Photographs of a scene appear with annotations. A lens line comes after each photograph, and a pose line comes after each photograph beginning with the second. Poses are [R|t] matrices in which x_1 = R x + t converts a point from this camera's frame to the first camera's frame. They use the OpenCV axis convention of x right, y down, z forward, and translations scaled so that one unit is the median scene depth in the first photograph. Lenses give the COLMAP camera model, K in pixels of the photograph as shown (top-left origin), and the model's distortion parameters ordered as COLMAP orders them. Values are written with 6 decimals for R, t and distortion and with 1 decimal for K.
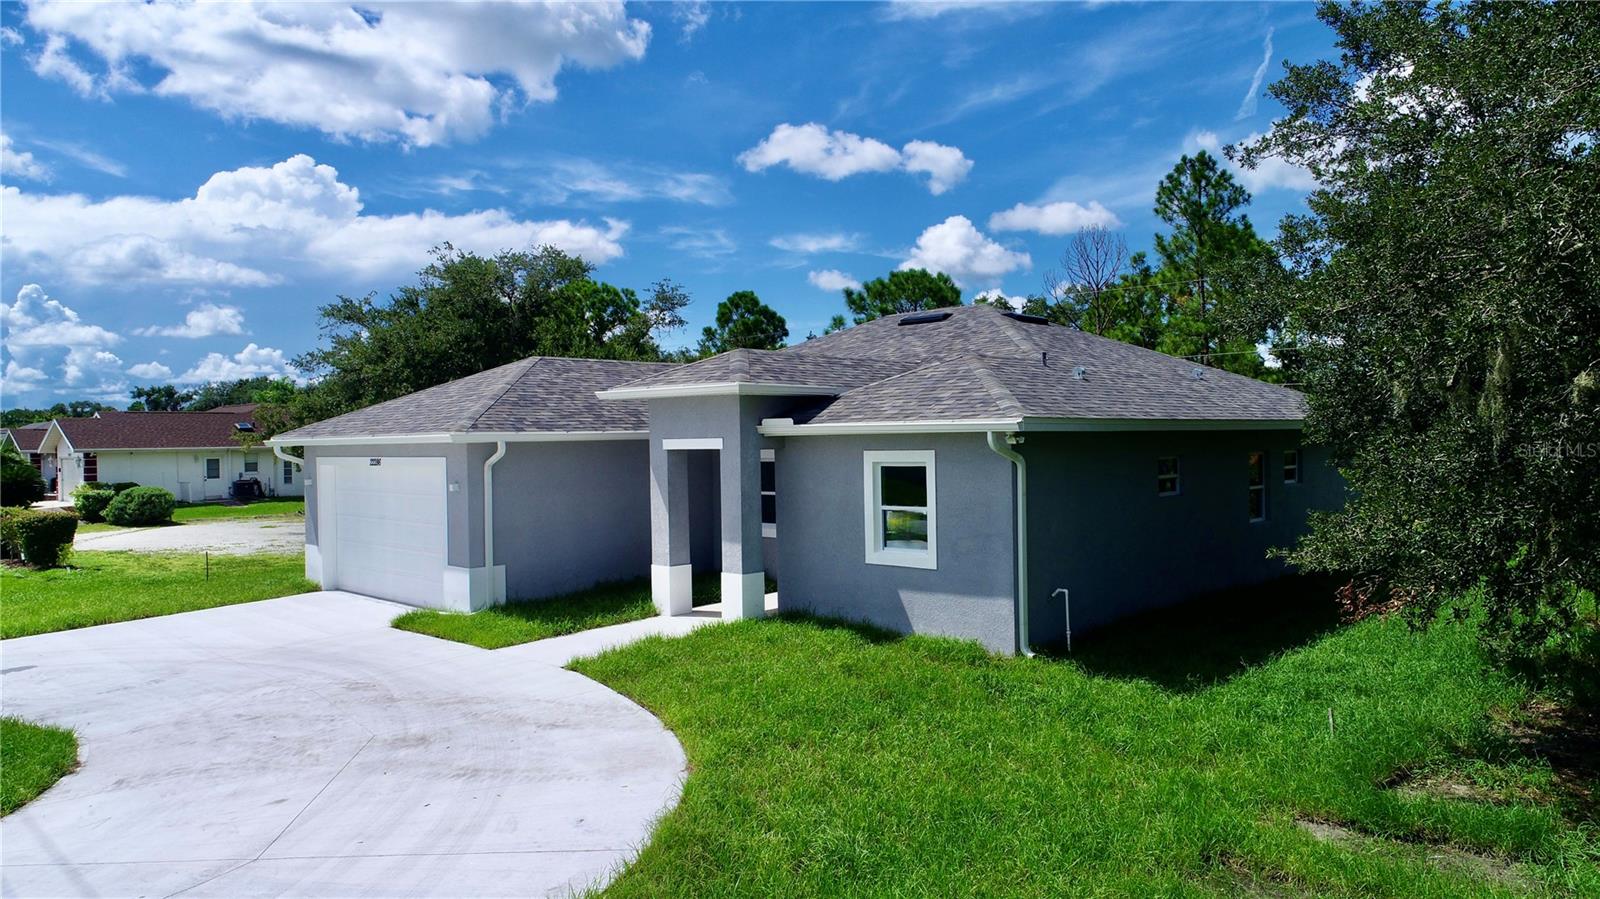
lens RADIAL K [[1084.6, 0, 800.0], [0, 1084.6, 449.5], [0, 0, 1]] dist [0.003247, -0.000703]
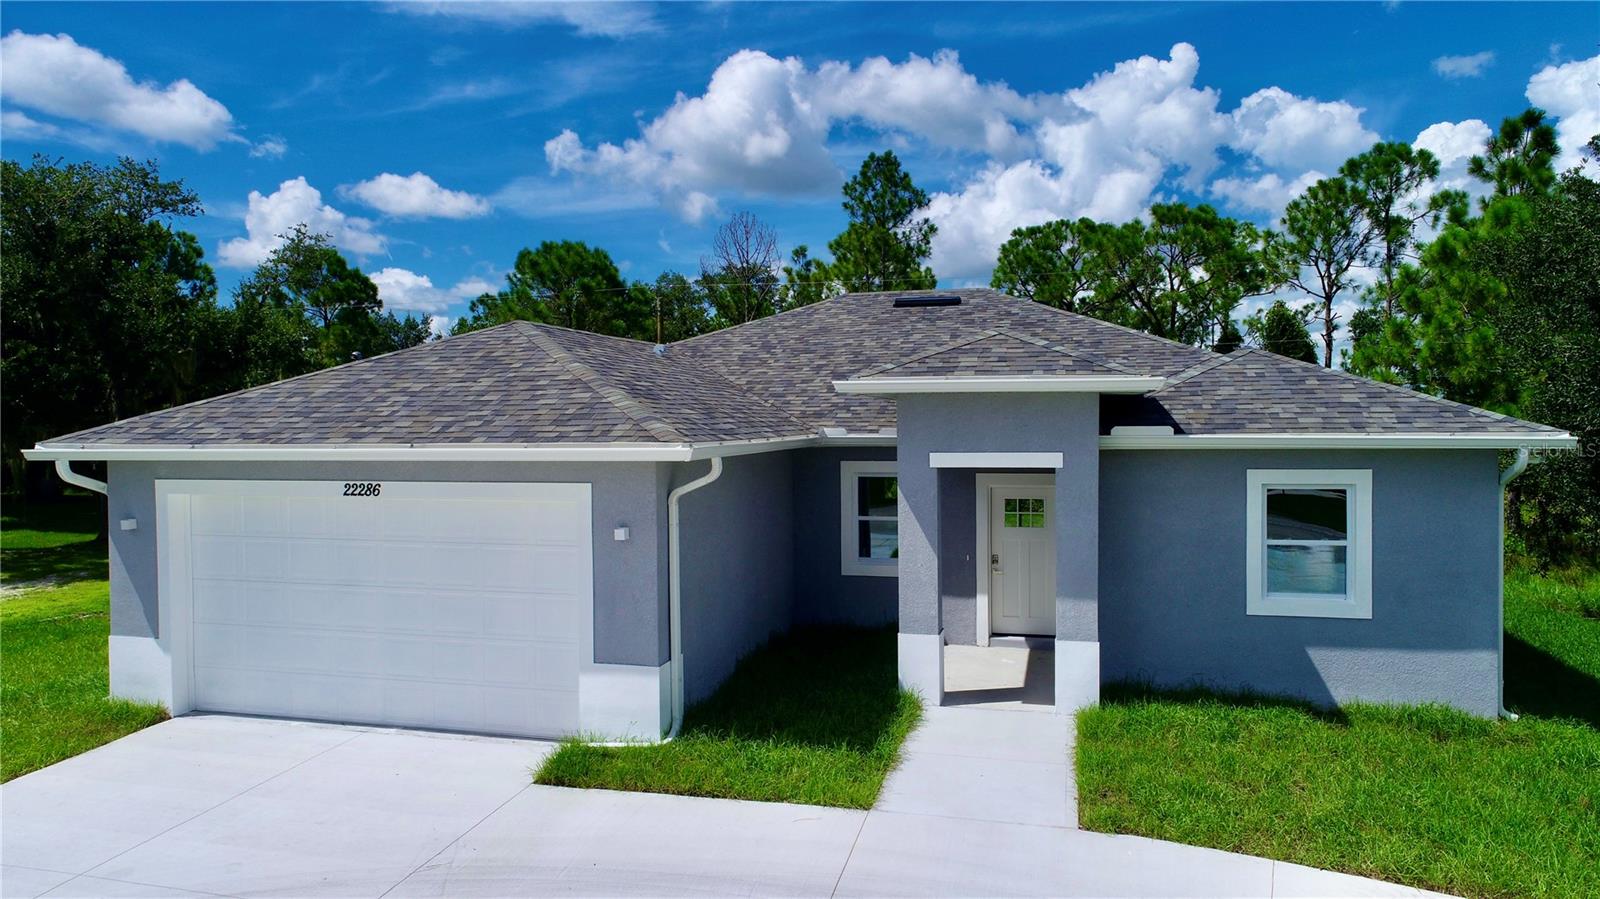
lens RADIAL K [[1084.6, 0, 800.0], [0, 1084.6, 449.5], [0, 0, 1]] dist [0.003247, -0.000703]
pose [[0.867064, -0.002526, 0.498191, -0.539144], [-0.002315, 0.999956, 0.009100, -0.017561], [-0.498192, -0.009044, 0.867020, 0.437996]]
